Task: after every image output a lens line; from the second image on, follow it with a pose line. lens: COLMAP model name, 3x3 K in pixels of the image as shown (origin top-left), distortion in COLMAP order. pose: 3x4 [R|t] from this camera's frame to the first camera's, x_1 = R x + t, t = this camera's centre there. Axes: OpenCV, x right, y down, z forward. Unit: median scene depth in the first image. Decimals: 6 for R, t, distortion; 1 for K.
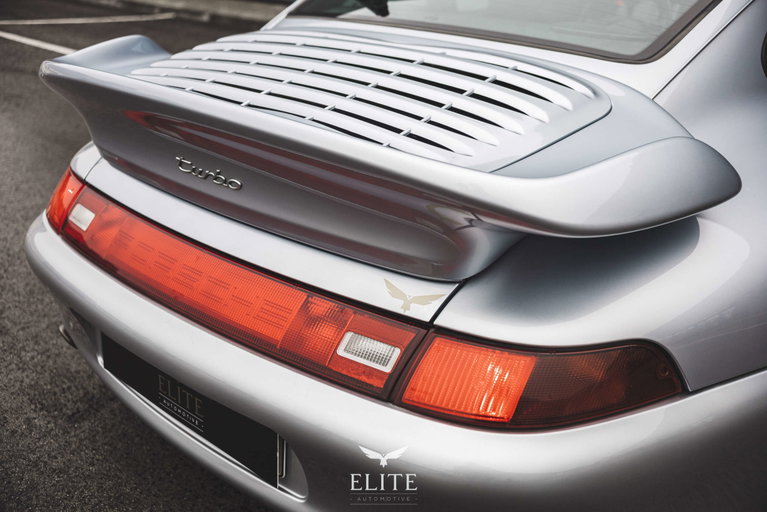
lens RADIAL K [[746.7, 0, 386.2], [0, 746.7, 253.4], [0, 0, 1]] dist [0.086635, 0.000000]
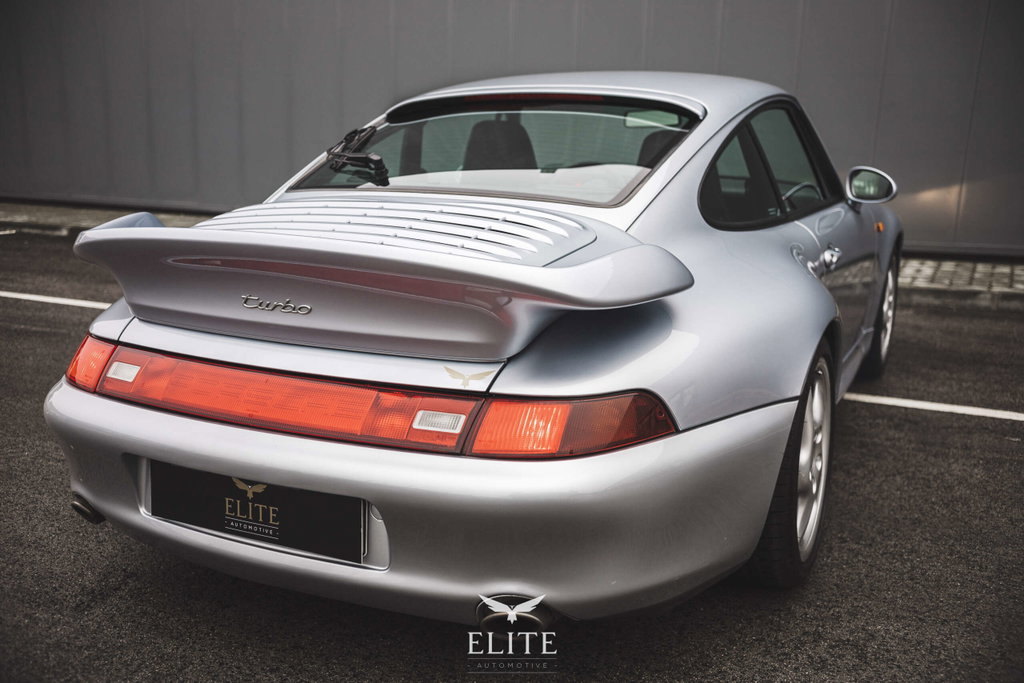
lens RADIAL K [[997.0, 0, 514.0], [0, 997.0, 341.4], [0, 0, 1]] dist [0.086635, 0.000000]
pose [[0.972468, -0.067195, 0.223137, -0.265252], [0.108166, 0.978284, -0.176809, 0.308344], [-0.206410, 0.196077, 0.958618, -0.652080]]
